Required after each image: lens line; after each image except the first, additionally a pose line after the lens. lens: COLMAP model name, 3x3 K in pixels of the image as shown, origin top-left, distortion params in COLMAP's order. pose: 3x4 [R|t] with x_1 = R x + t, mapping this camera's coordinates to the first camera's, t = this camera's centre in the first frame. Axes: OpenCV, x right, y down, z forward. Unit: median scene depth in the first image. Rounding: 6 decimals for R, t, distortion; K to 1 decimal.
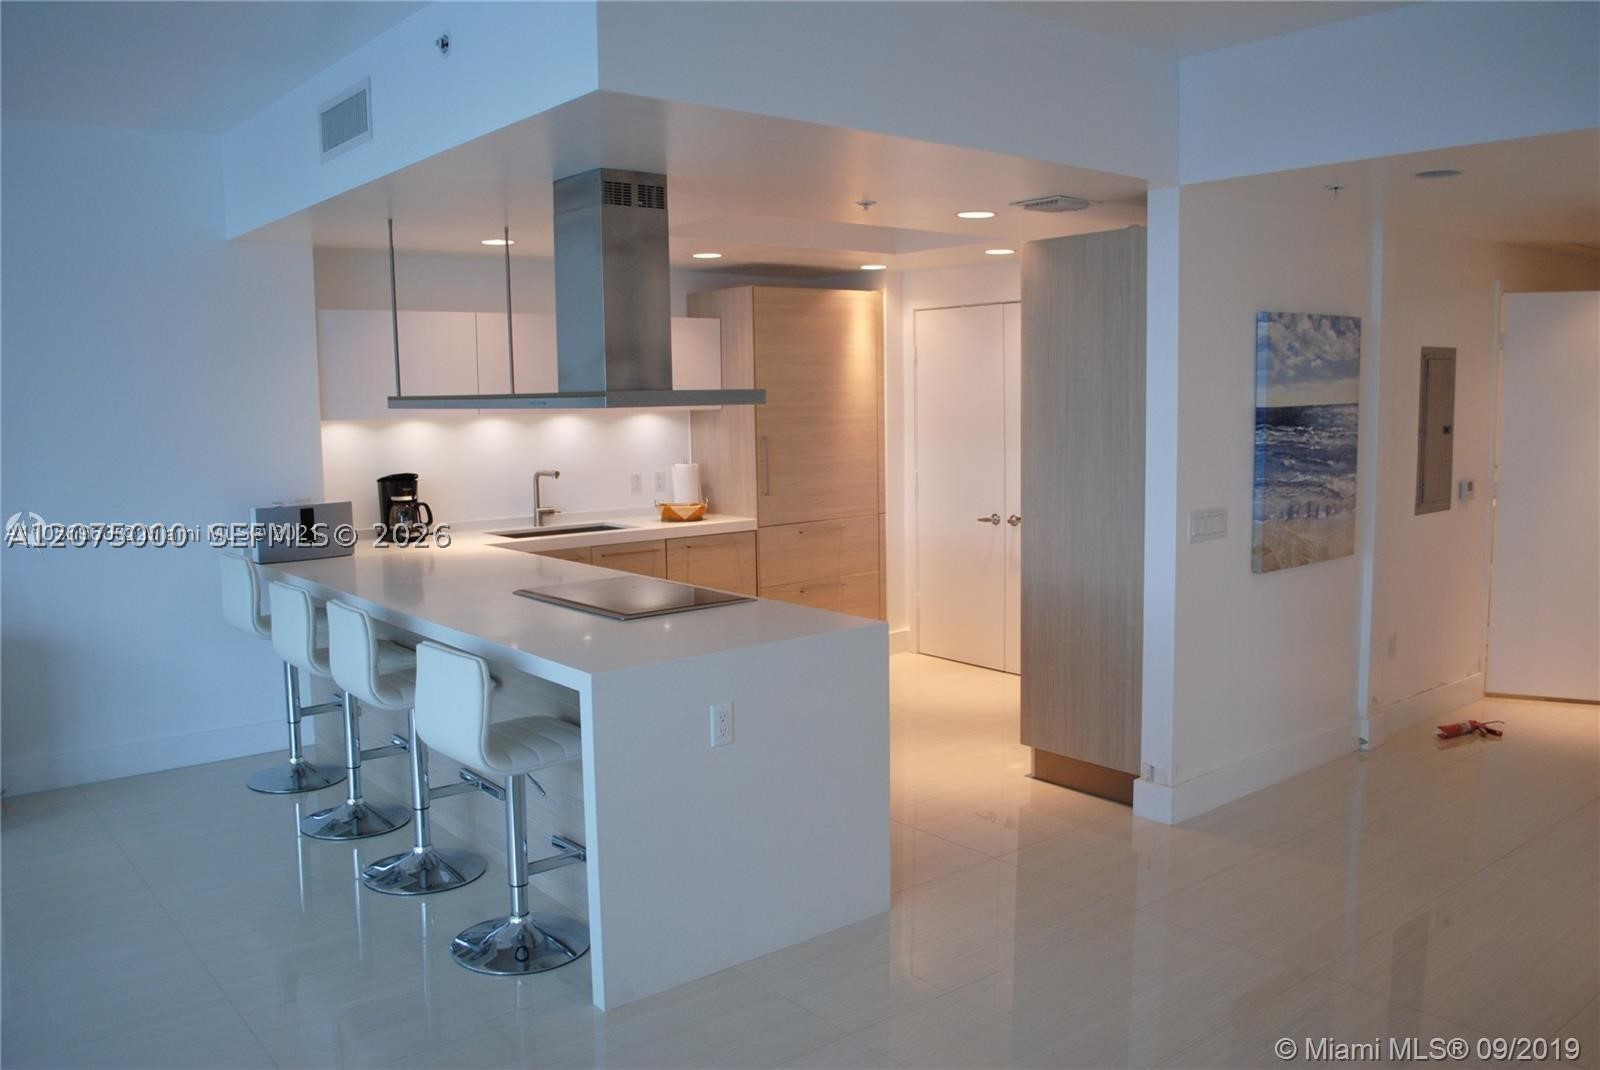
lens RADIAL K [[1264.8, 0, 798.9], [0, 1264.8, 537.0], [0, 0, 1]] dist [-0.069703, -0.000202]
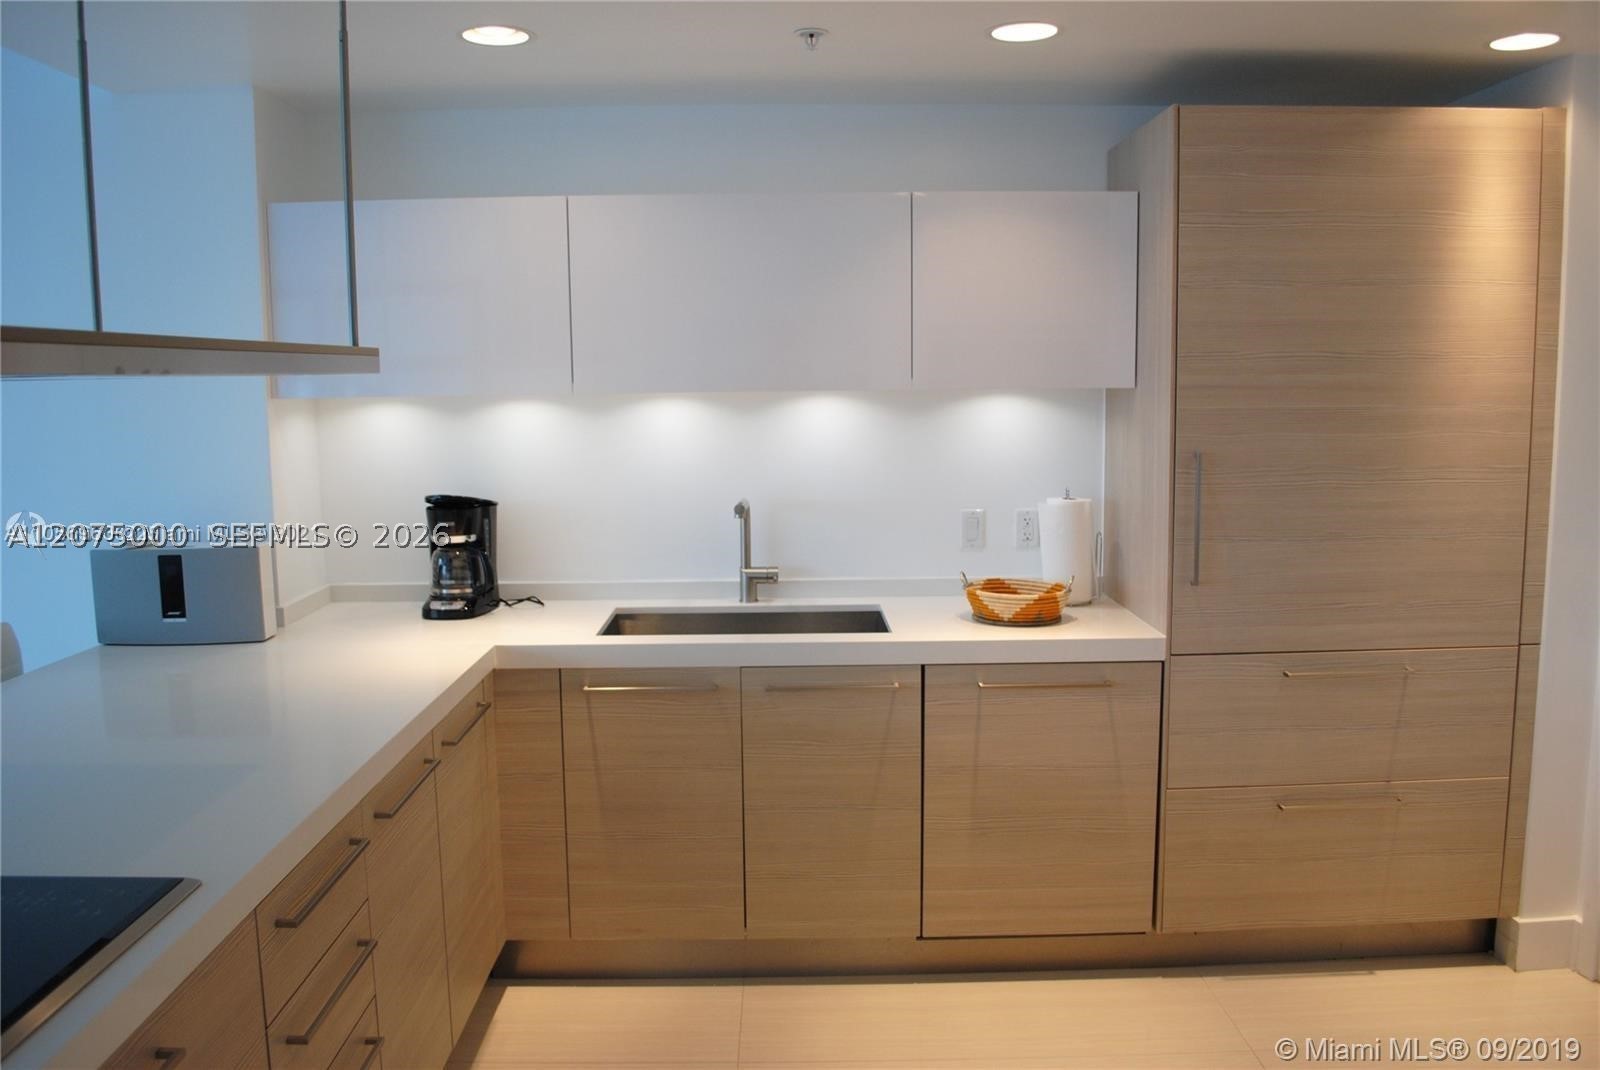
lens RADIAL K [[1264.8, 0, 802.5], [0, 1264.8, 535.3], [0, 0, 1]] dist [-0.069703, -0.000202]
pose [[0.786528, 0.082753, -0.611985, 0.105335], [-0.071793, 0.996515, 0.042481, -0.046703], [0.613367, 0.010524, 0.789728, 0.451281]]
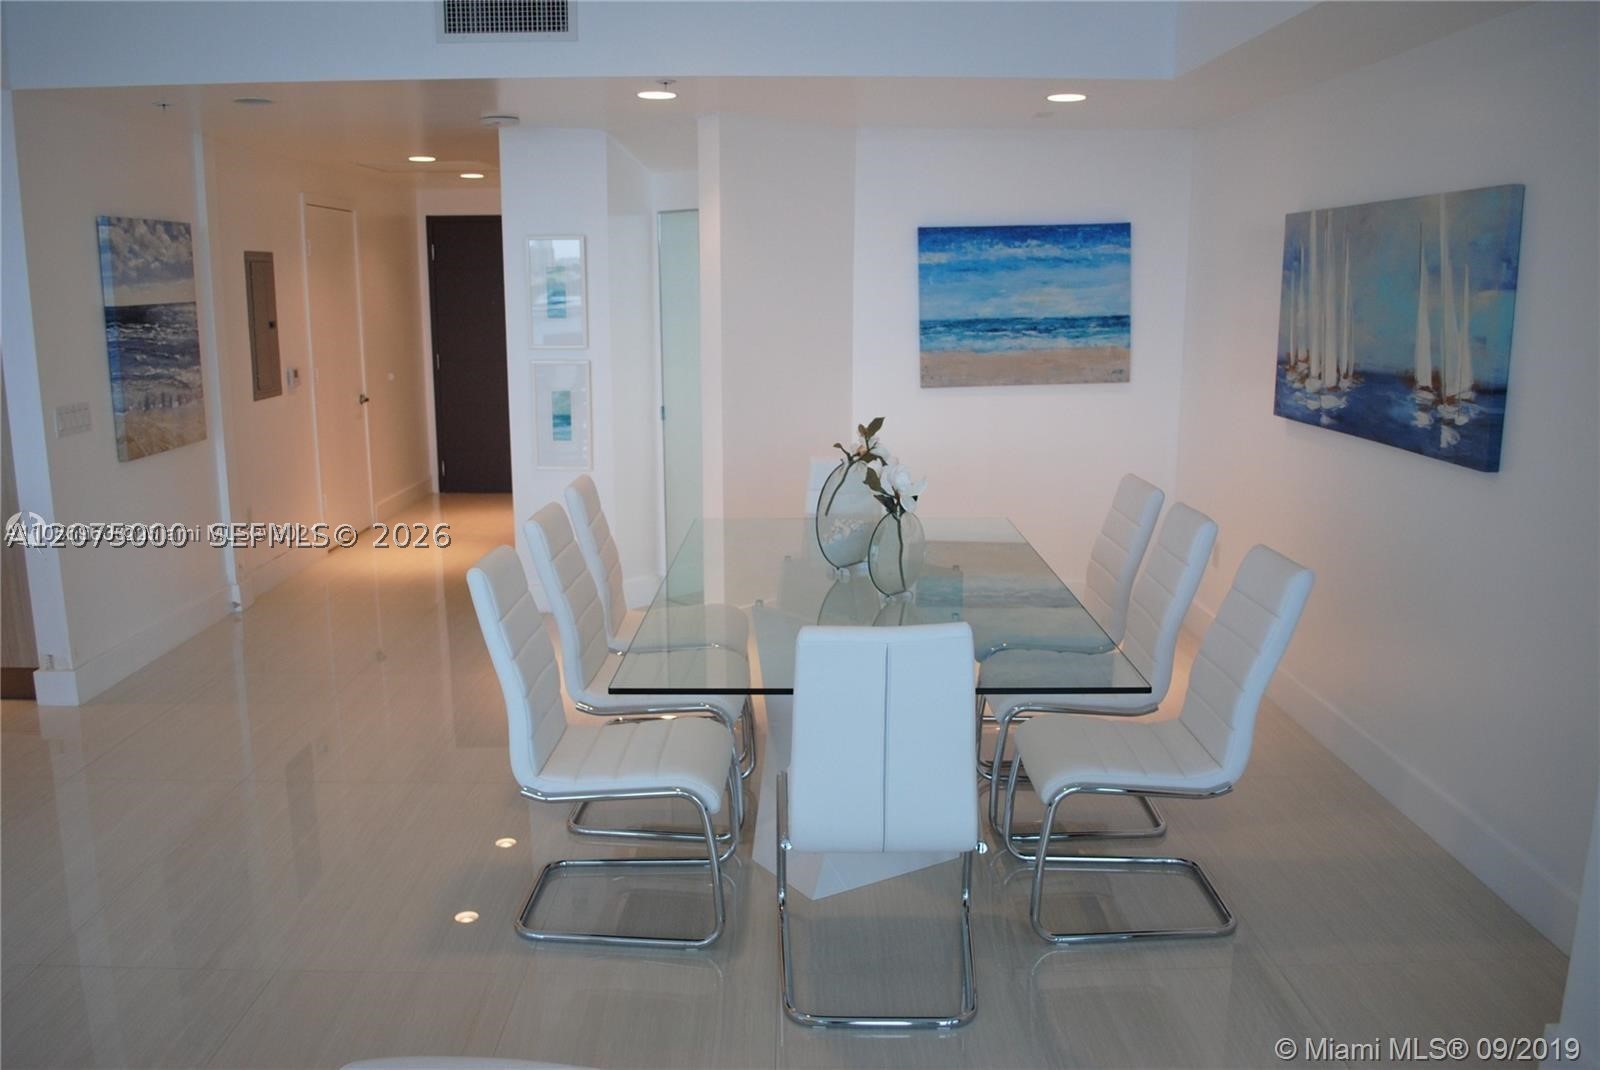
lens RADIAL K [[1264.8, 0, 801.2], [0, 1264.8, 534.9], [0, 0, 1]] dist [-0.069703, -0.000202]
pose [[0.624221, -0.137520, 0.769049, -0.097761], [0.079588, 0.990458, 0.112512, 0.017758], [-0.777184, -0.009025, 0.629209, -0.121380]]
